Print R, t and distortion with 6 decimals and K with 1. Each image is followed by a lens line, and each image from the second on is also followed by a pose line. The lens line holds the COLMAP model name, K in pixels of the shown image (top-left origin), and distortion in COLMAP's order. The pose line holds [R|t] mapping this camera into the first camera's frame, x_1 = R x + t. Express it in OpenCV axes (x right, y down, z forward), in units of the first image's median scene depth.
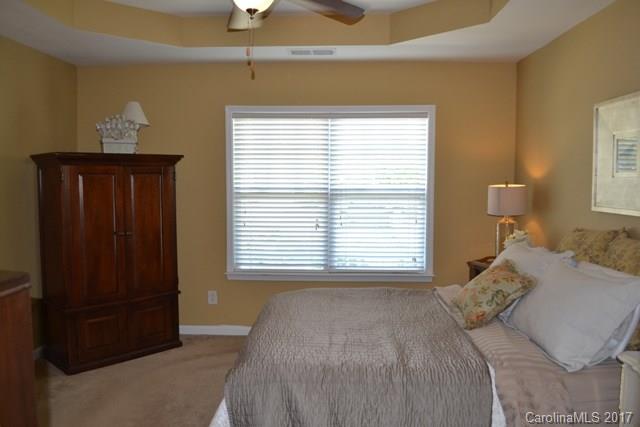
lens RADIAL K [[511.2, 0, 320.0], [0, 511.2, 213.5], [0, 0, 1]] dist [-0.067055, 0.002427]
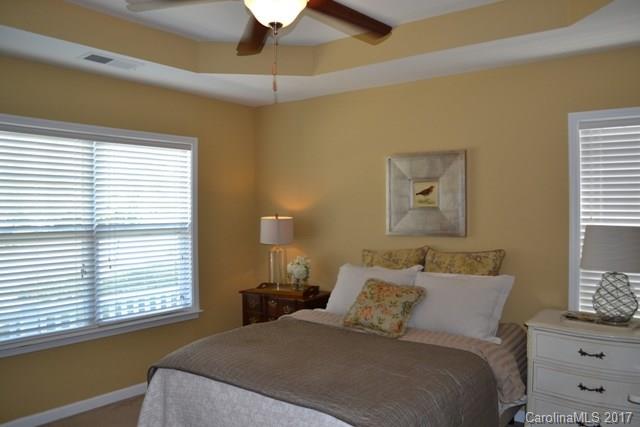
lens RADIAL K [[511.2, 0, 320.0], [0, 511.2, 213.5], [0, 0, 1]] dist [-0.067055, 0.002427]
pose [[0.595752, -0.010046, 0.803106, -0.420775], [0.062031, 0.997511, -0.033538, -0.018017], [-0.800769, 0.069798, 0.594892, 0.223895]]
